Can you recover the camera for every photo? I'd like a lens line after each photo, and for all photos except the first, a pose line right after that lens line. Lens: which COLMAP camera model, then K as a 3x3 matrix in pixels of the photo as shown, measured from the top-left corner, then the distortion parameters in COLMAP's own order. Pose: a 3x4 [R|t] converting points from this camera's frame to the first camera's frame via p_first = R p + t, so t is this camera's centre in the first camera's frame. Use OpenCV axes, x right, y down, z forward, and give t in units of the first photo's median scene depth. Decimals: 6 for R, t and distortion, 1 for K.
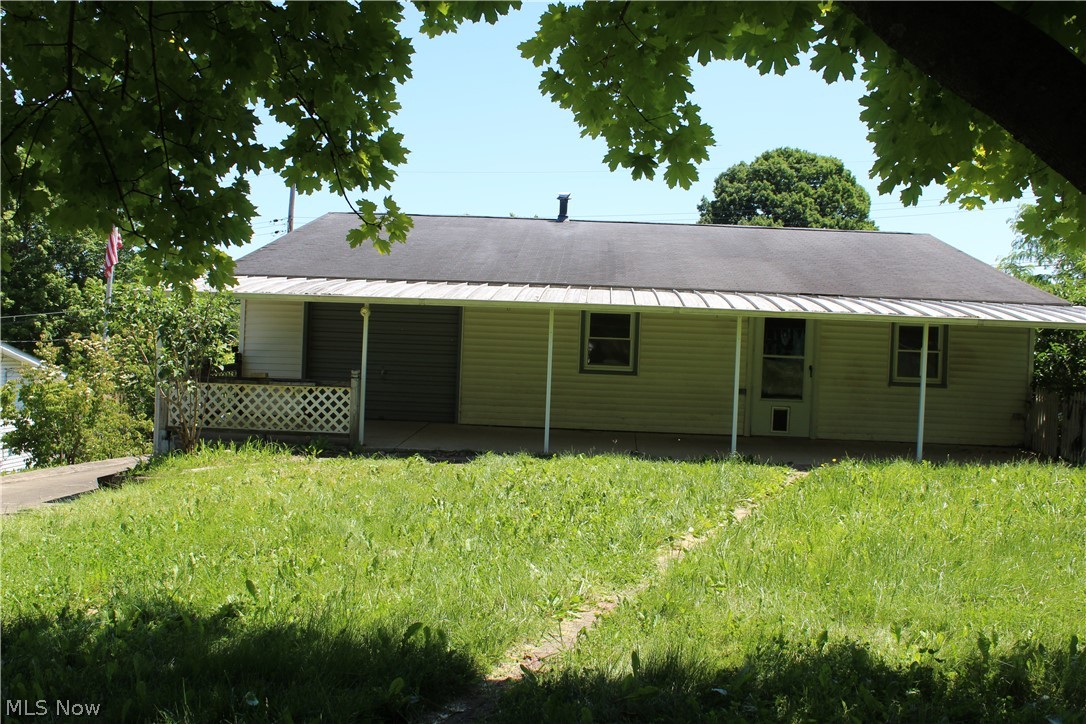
lens RADIAL K [[1063.0, 0, 542.2], [0, 1063.0, 362.3], [0, 0, 1]] dist [-0.027886, 0.000000]
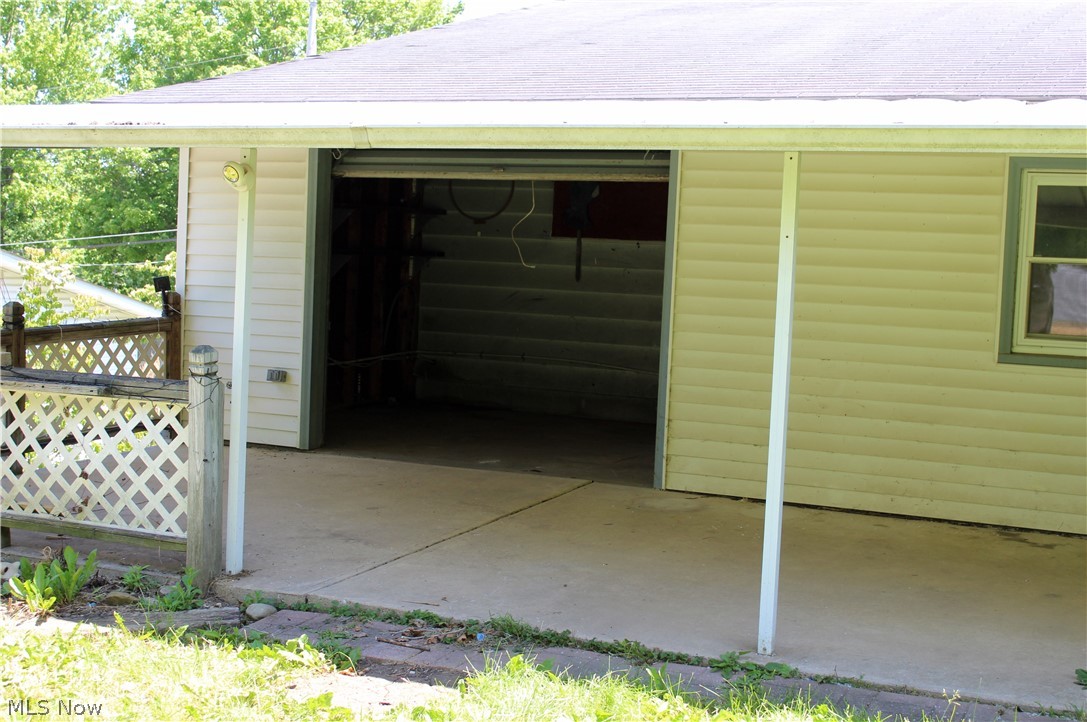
lens RADIAL K [[1499.8, 0, 544.1], [0, 1499.8, 360.3], [0, 0, 1]] dist [-0.039249, 0.000000]
pose [[0.922402, 0.027245, -0.385268, 0.085220], [-0.011561, 0.999010, 0.042968, -0.009484], [0.386058, -0.035179, 0.921804, 0.506805]]
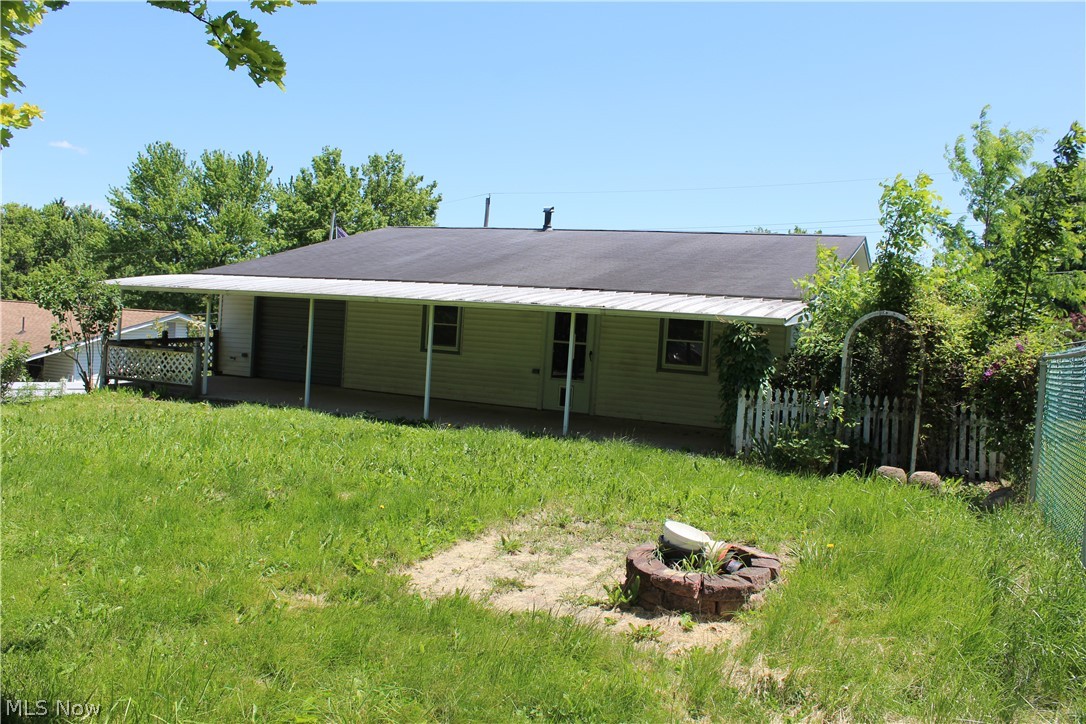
lens RADIAL K [[906.0, 0, 541.9], [0, 906.0, 361.5], [0, 0, 1]] dist [-0.141670, 0.115099]
pose [[0.917313, 0.035463, -0.396585, 0.591287], [-0.033334, 0.999369, 0.012262, 0.004271], [0.396770, 0.001972, 0.917916, 0.082940]]
